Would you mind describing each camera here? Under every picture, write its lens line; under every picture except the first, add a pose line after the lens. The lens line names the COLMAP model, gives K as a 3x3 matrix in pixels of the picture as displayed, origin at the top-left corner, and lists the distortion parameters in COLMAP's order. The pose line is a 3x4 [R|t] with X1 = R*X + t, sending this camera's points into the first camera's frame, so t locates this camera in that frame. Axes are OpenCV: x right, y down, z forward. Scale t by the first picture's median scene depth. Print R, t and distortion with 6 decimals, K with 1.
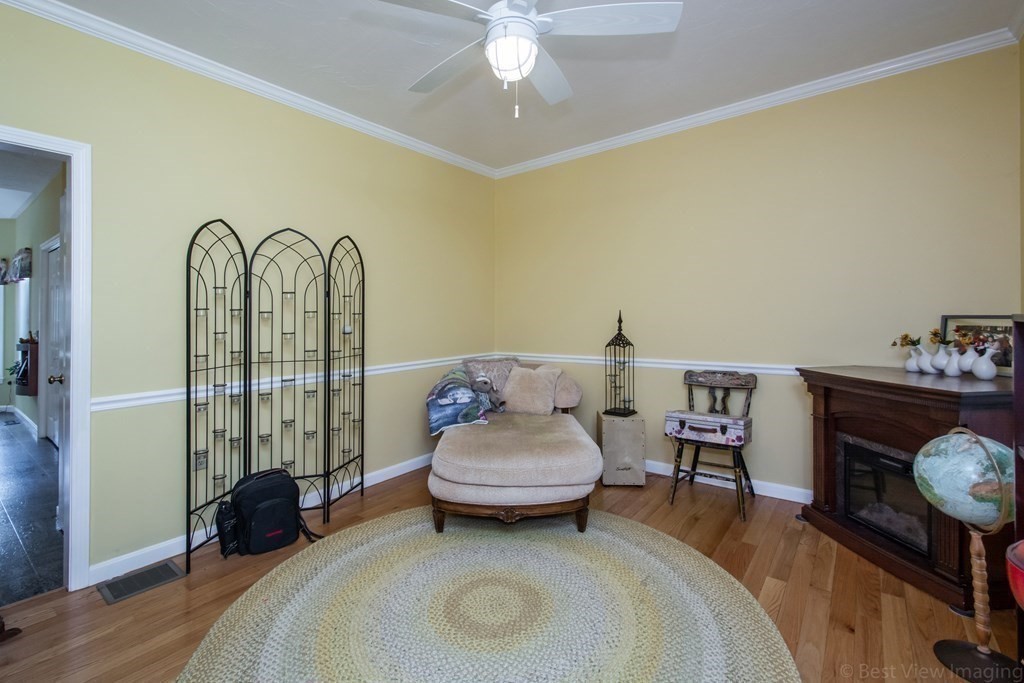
lens RADIAL K [[451.8, 0, 504.7], [0, 451.8, 312.7], [0, 0, 1]] dist [0.003235, -0.000415]
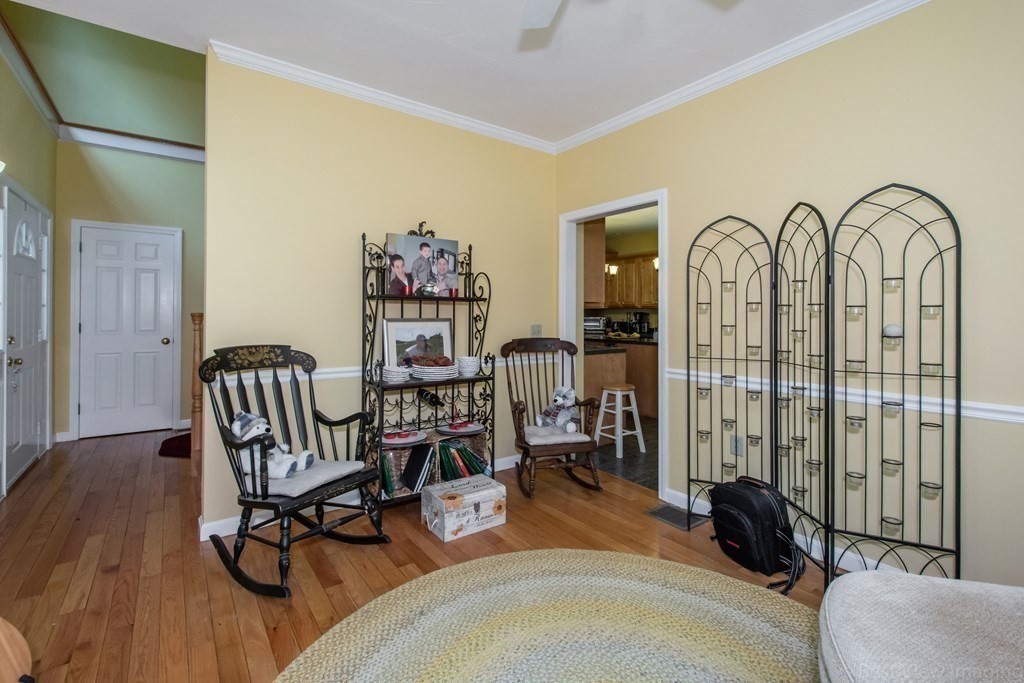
lens RADIAL K [[451.8, 0, 504.7], [0, 451.8, 312.7], [0, 0, 1]] dist [0.003235, -0.000415]
pose [[-0.261813, 0.001446, -0.965117, 0.473990], [0.002761, 0.999996, 0.000749, 0.012360], [0.965115, -0.002469, -0.261816, 0.745569]]
